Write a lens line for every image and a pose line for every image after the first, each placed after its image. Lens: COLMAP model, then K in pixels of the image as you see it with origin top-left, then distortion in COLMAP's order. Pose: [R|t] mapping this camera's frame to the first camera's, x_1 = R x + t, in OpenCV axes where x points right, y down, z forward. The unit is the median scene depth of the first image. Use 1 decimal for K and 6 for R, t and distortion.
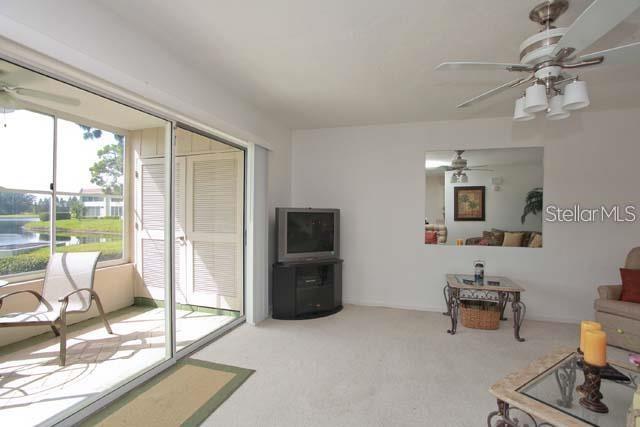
lens RADIAL K [[306.8, 0, 319.5], [0, 306.8, 212.3], [0, 0, 1]] dist [-0.036765, 0.006186]
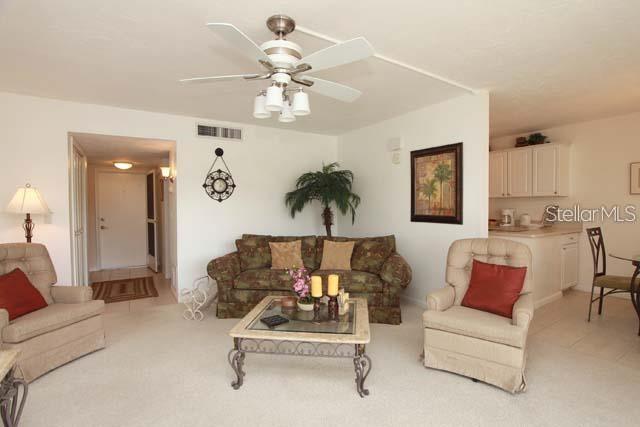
lens RADIAL K [[306.8, 0, 316.8], [0, 306.8, 210.9], [0, 0, 1]] dist [-0.036765, 0.006186]
pose [[0.668778, -0.019763, 0.743199, 0.009882], [0.012306, 0.999804, 0.015514, 0.000595], [-0.743360, -0.001229, 0.668890, 0.163920]]
